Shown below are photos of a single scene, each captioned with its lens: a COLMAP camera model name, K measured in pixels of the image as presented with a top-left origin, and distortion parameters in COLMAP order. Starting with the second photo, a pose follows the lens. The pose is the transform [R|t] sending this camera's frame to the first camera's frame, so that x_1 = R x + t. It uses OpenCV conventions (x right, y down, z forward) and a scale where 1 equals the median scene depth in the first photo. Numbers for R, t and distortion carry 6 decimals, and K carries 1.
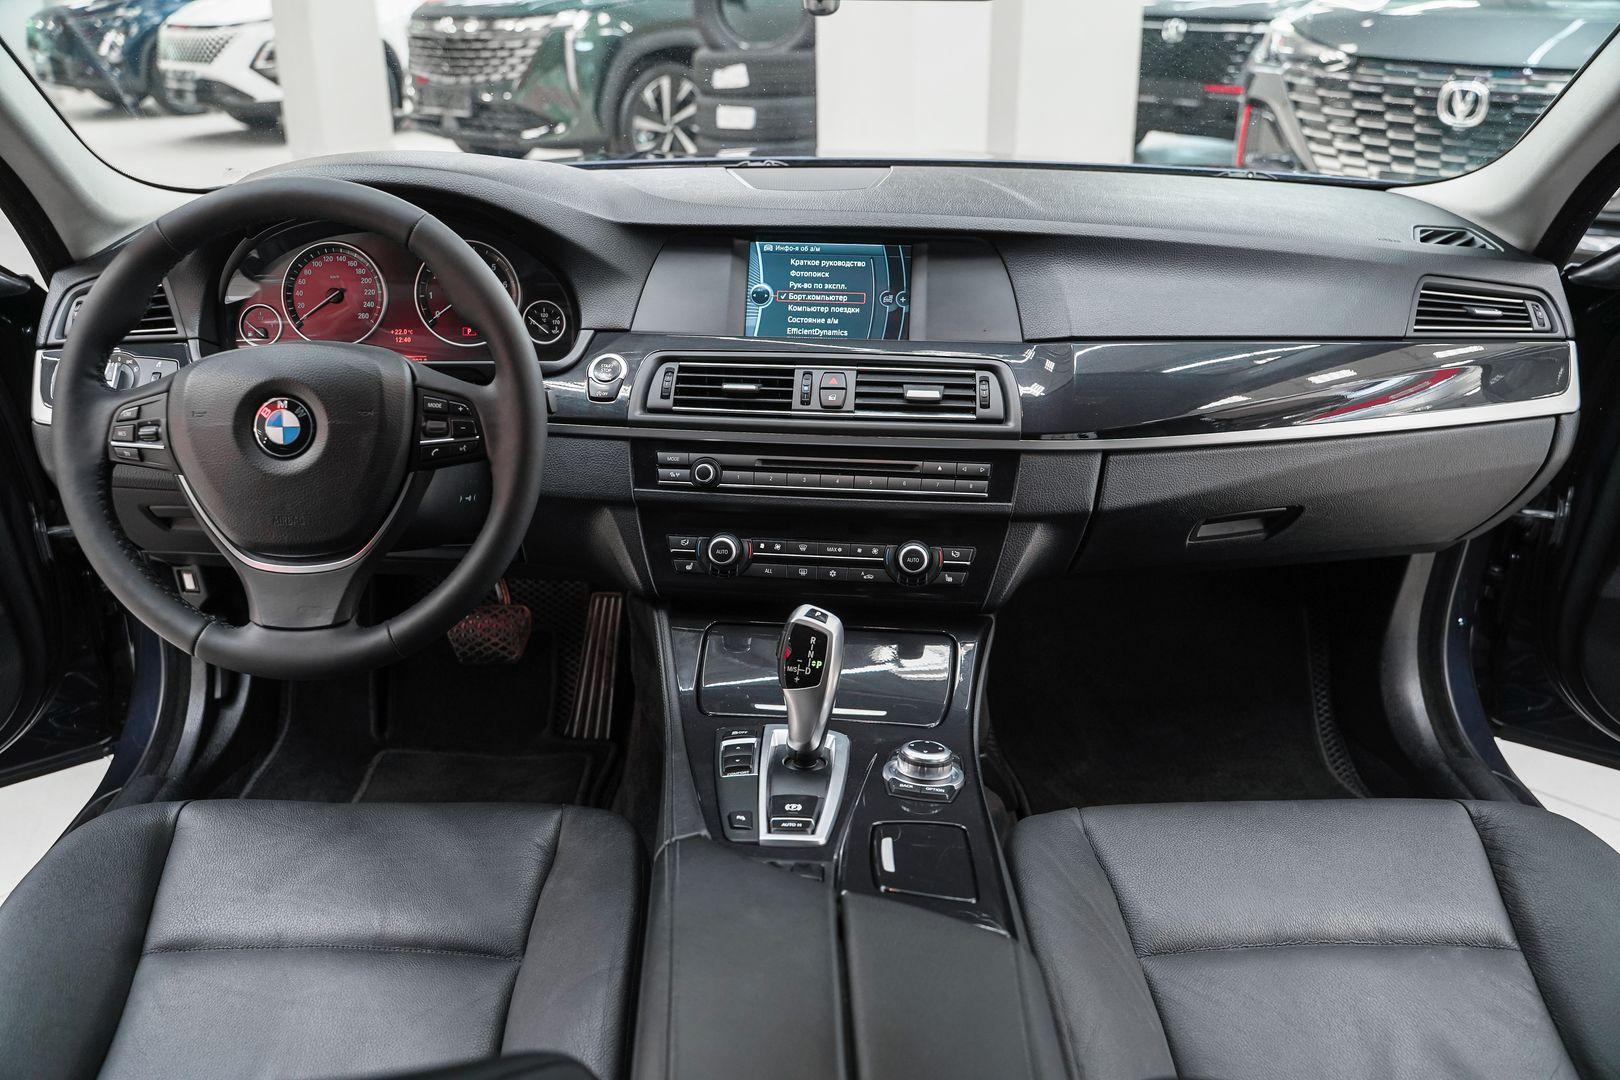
lens RADIAL K [[1312.9, 0, 802.9], [0, 1312.9, 531.6], [0, 0, 1]] dist [-0.104192, 0.067581]
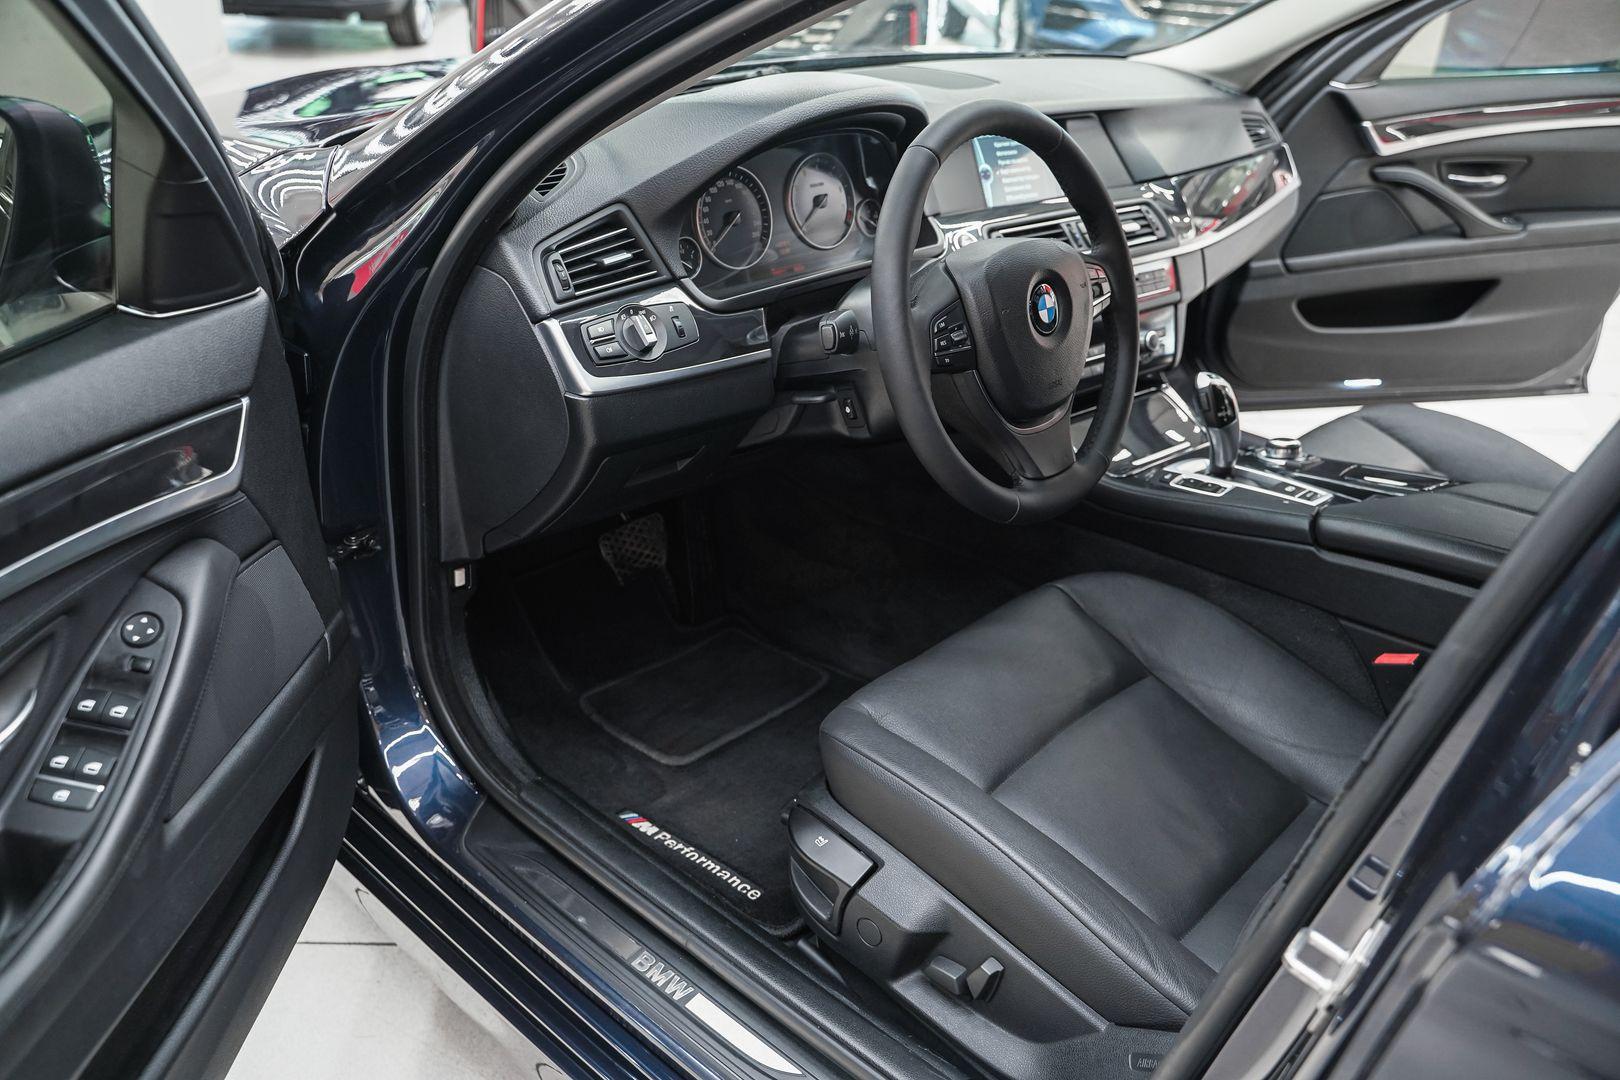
lens RADIAL K [[1312.9, 0, 796.0], [0, 1312.9, 535.5], [0, 0, 1]] dist [-0.104192, 0.067581]
pose [[0.691840, -0.299854, 0.656845, -1.145755], [0.237289, 0.953586, 0.185386, -0.128242], [-0.681947, 0.027604, 0.730881, 0.218959]]
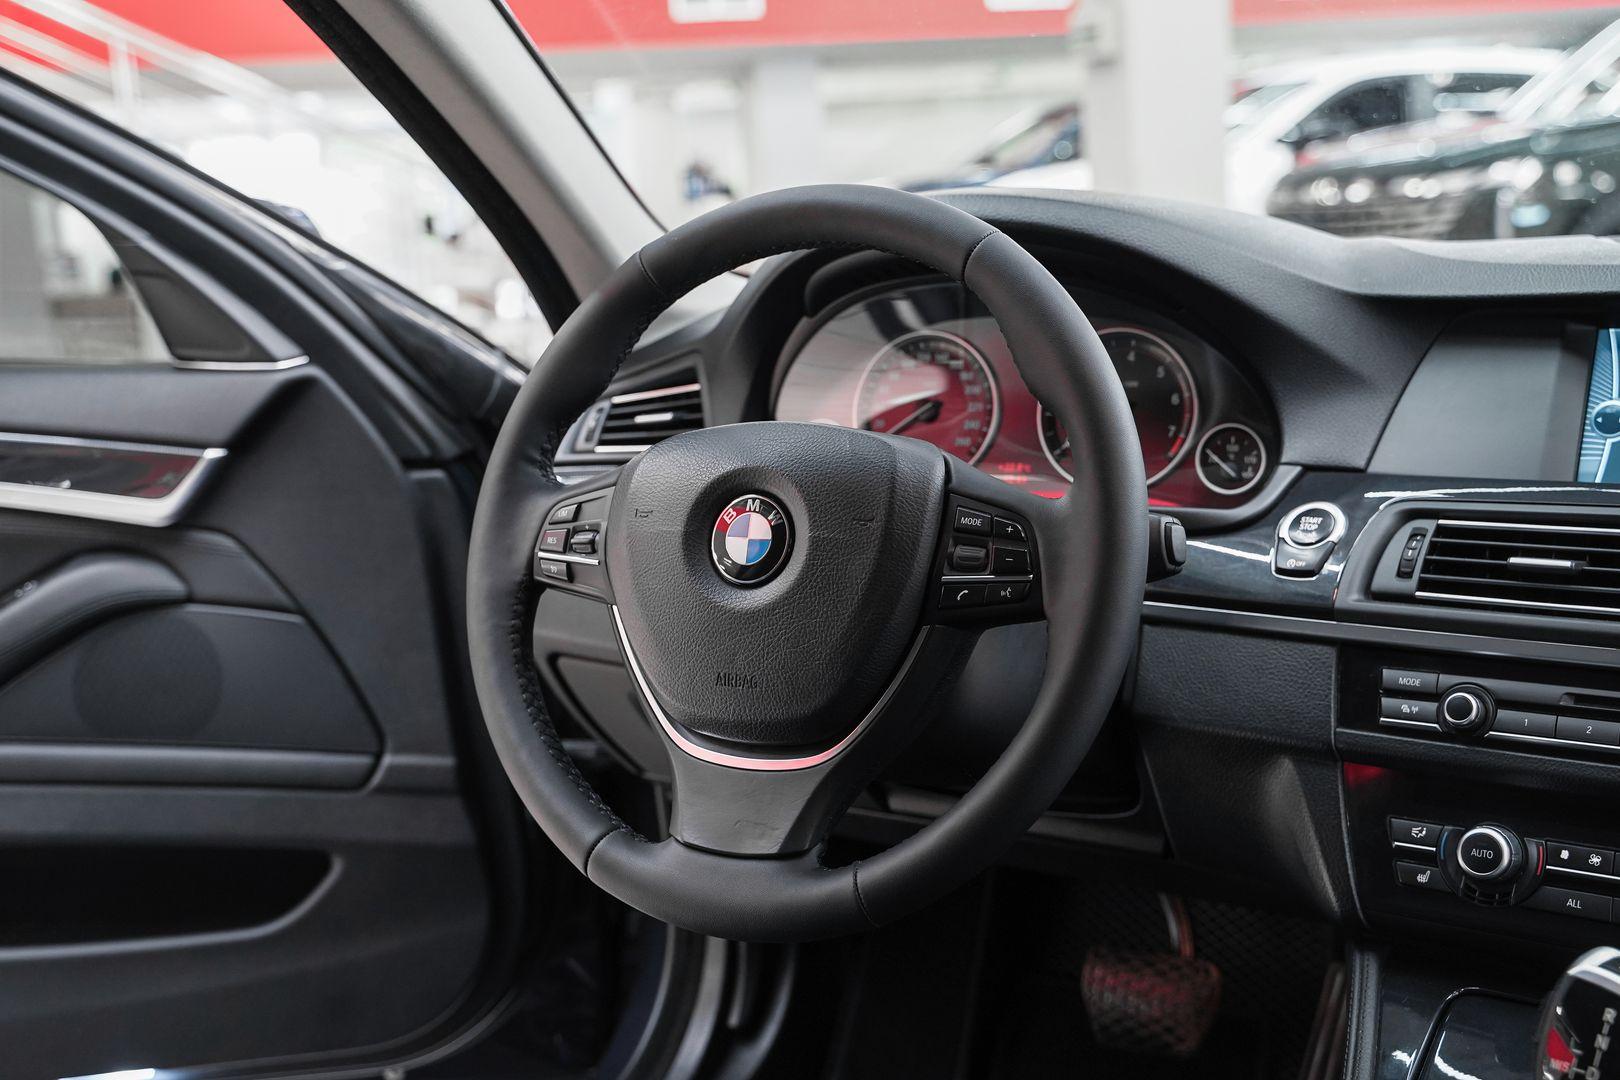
lens RADIAL K [[1931.8, 0, 784.1], [0, 1931.8, 511.9], [0, 0, 1]] dist [0.017170, 0.000000]
pose [[0.857418, 0.035392, -0.513402, 0.095793], [-0.151418, 0.970821, -0.185955, 0.069460], [0.491840, 0.237179, 0.837759, 0.142745]]
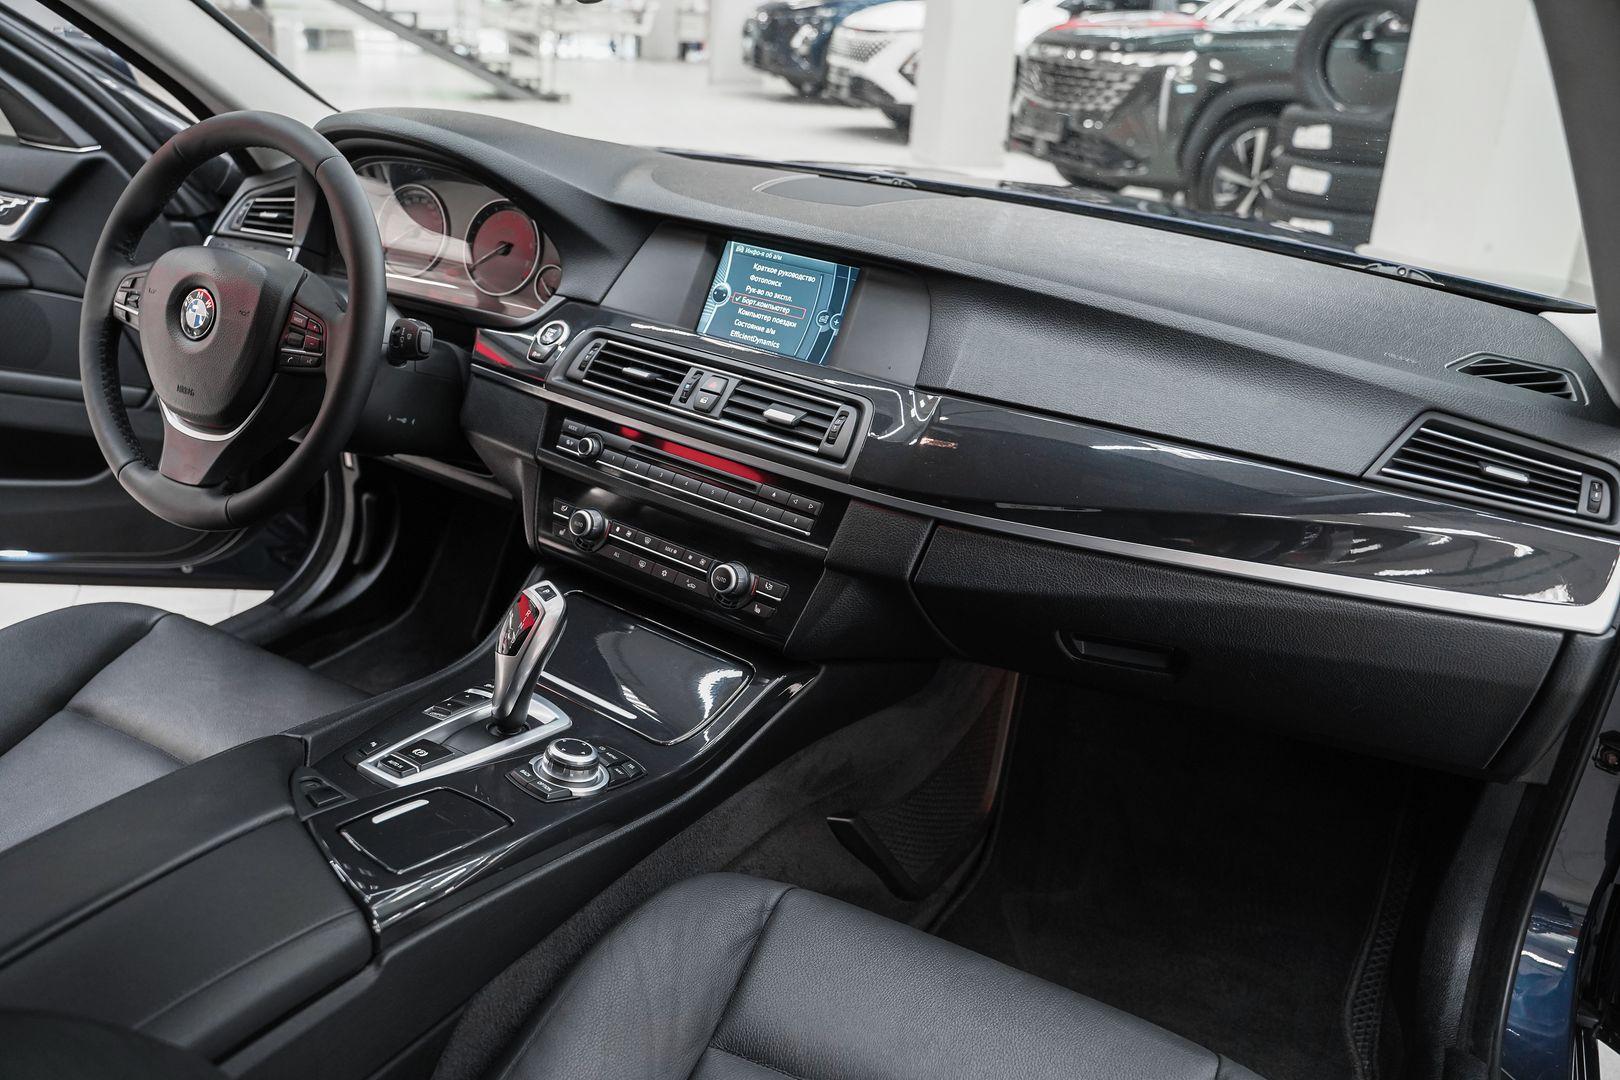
lens RADIAL K [[1312.9, 0, 808.1], [0, 1312.9, 542.1], [0, 0, 1]] dist [-0.104192, 0.067581]
pose [[0.866517, 0.251752, -0.431009, 0.527017], [-0.259652, 0.964809, 0.041530, -0.058629], [0.426297, 0.075926, 0.901391, 0.147077]]
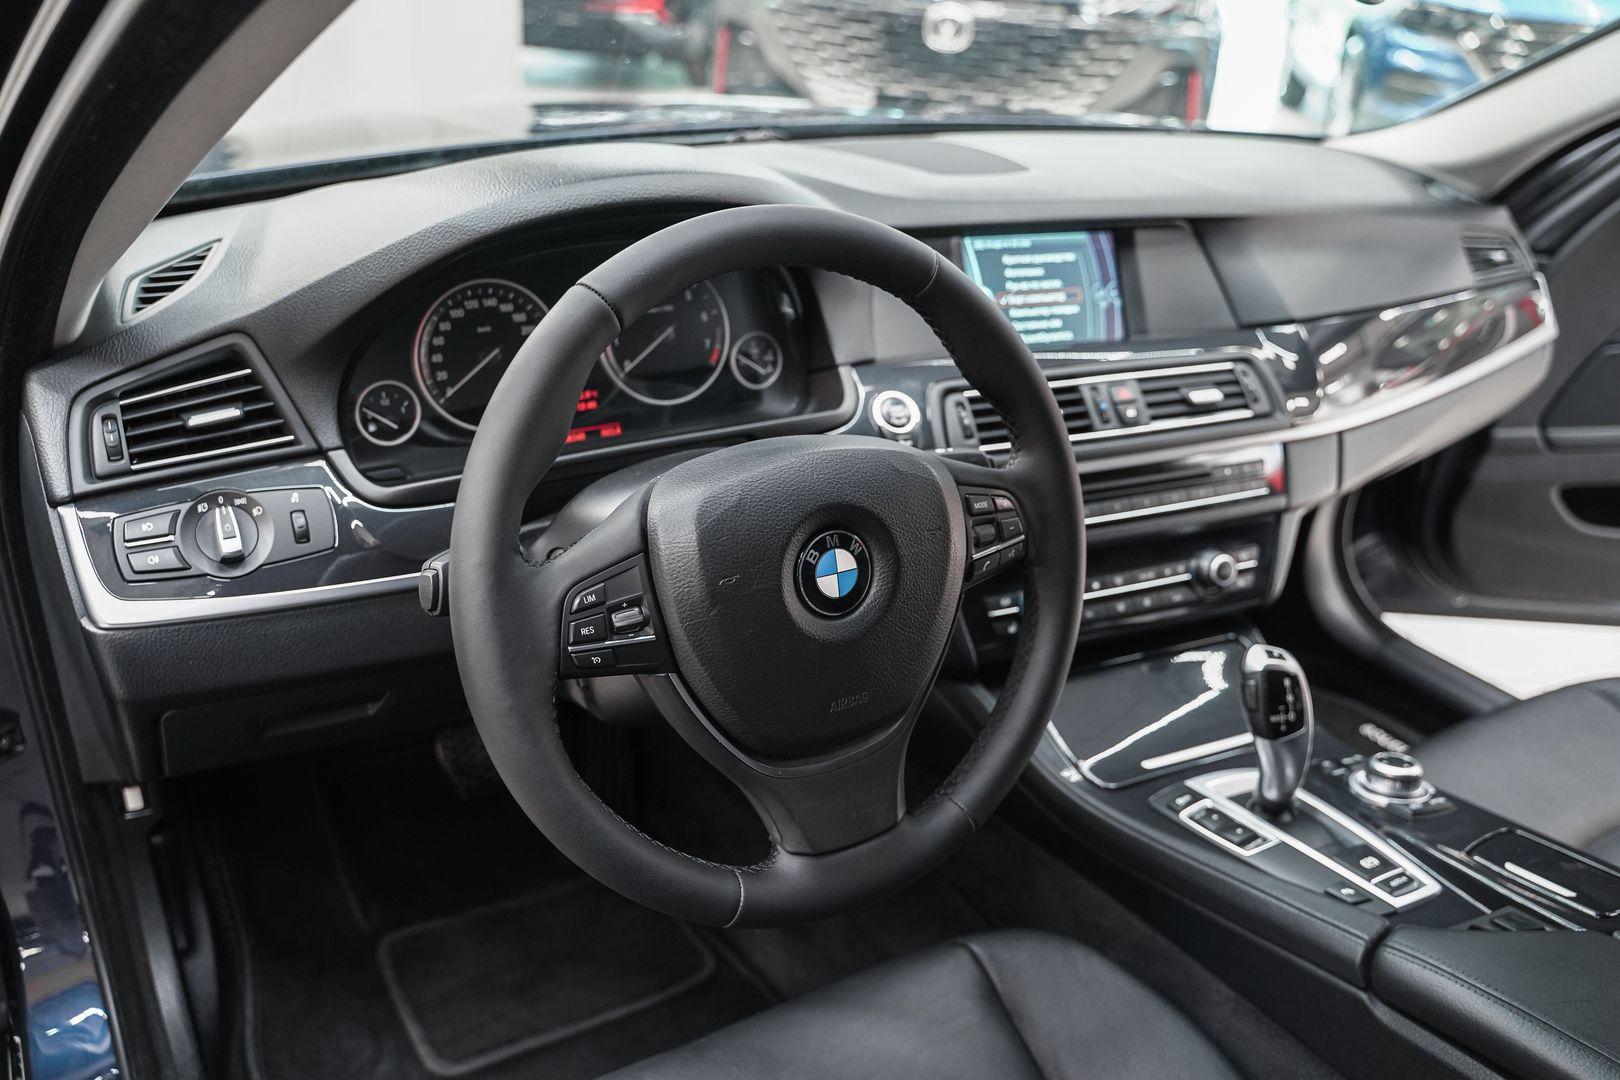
lens RADIAL K [[1312.9, 0, 799.4], [0, 1312.9, 542.5], [0, 0, 1]] dist [-0.104192, 0.067581]
pose [[0.857425, -0.183476, 0.480789, -0.604557], [0.150402, 0.982835, 0.106842, -0.140112], [-0.492139, -0.019297, 0.870303, 0.318703]]
